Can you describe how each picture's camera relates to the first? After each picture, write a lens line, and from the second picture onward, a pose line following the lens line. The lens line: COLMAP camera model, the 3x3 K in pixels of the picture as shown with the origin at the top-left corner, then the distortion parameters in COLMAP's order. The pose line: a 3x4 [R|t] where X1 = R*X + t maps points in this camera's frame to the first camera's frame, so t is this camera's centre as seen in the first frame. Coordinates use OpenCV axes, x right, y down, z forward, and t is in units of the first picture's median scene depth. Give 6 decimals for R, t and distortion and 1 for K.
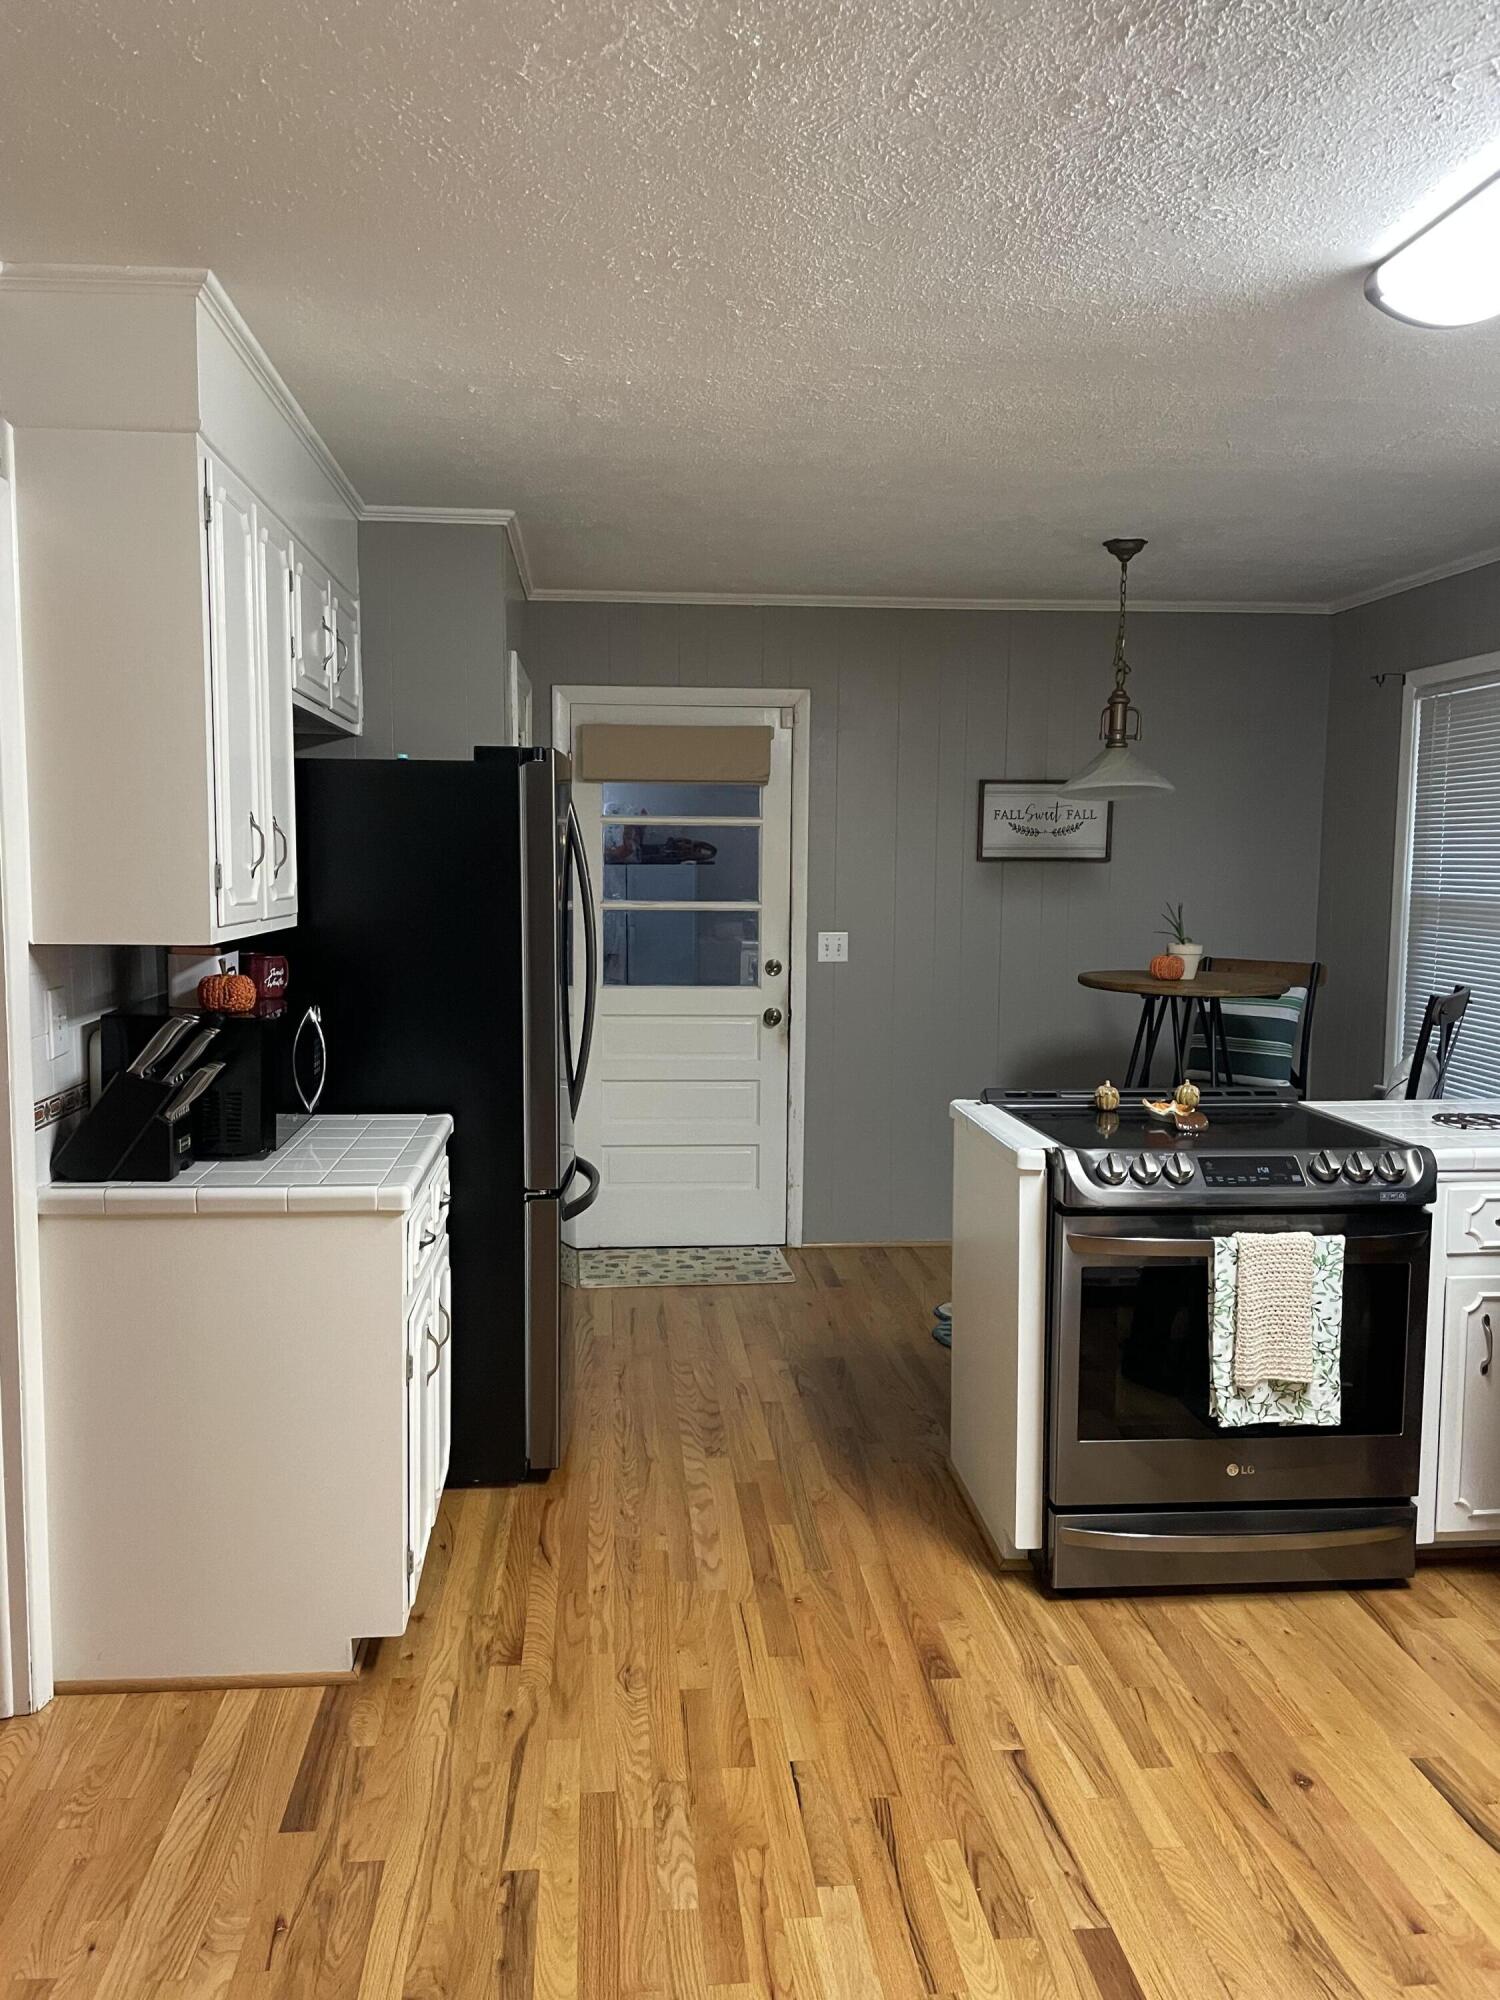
lens RADIAL K [[1523.5, 0, 748.2], [0, 1523.5, 999.1], [0, 0, 1]] dist [0.004378, -0.000207]
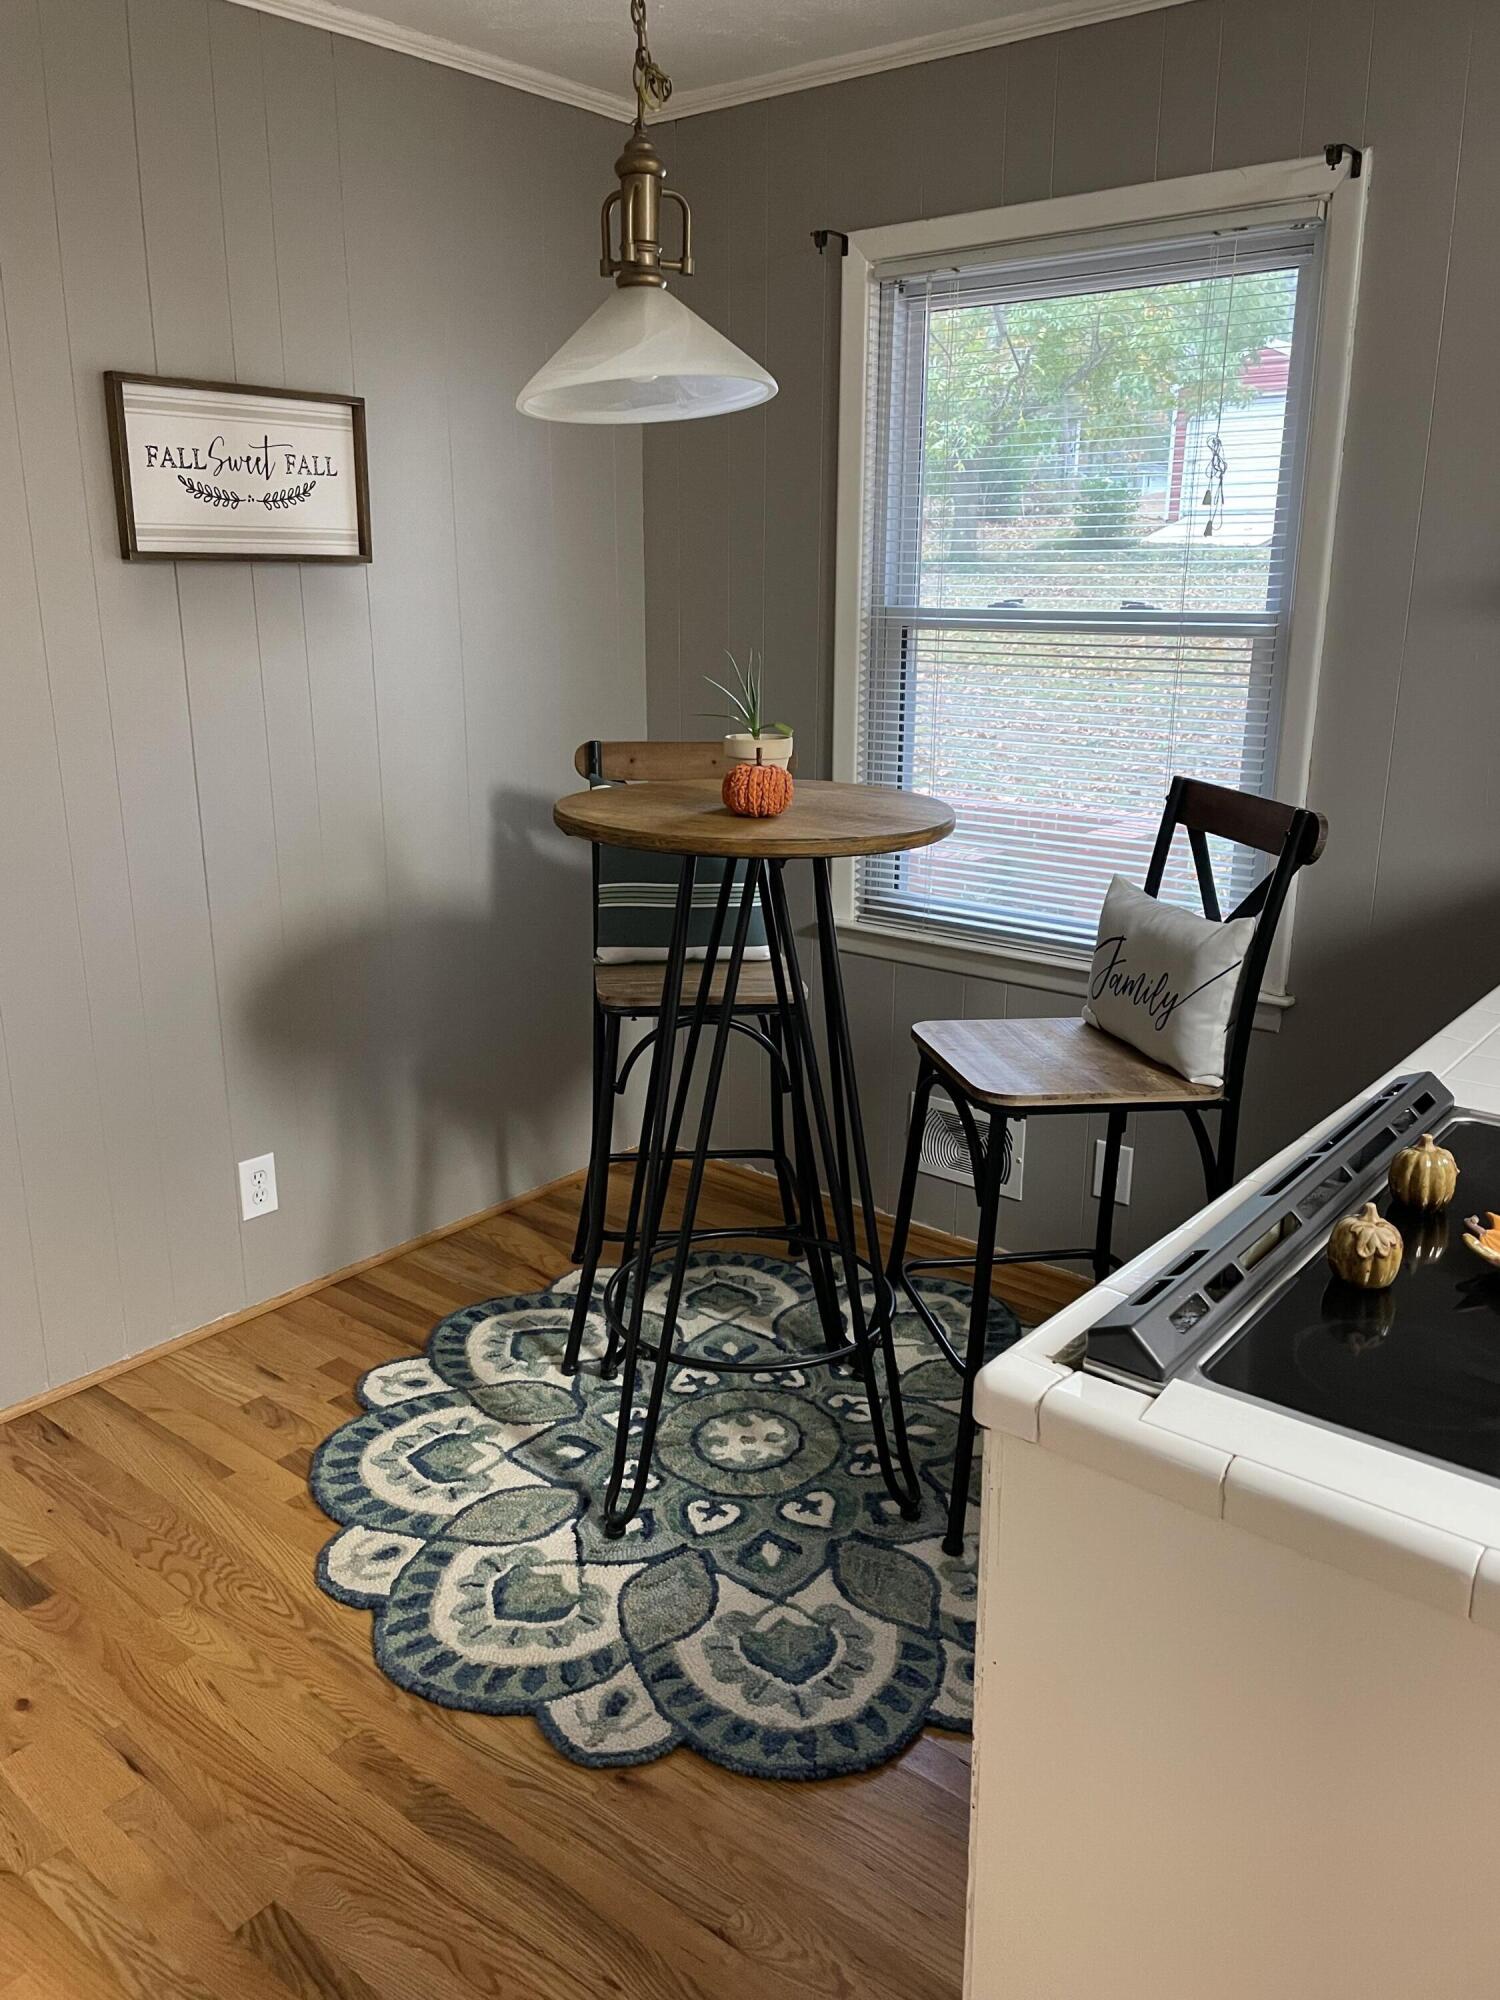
lens RADIAL K [[1523.5, 0, 746.9], [0, 1523.5, 1002.9], [0, 0, 1]] dist [0.004378, -0.000207]
pose [[0.696628, -0.199483, 0.689141, -0.060108], [0.063700, 0.973971, 0.217540, -0.049704], [-0.714599, -0.107646, 0.691202, 0.540042]]
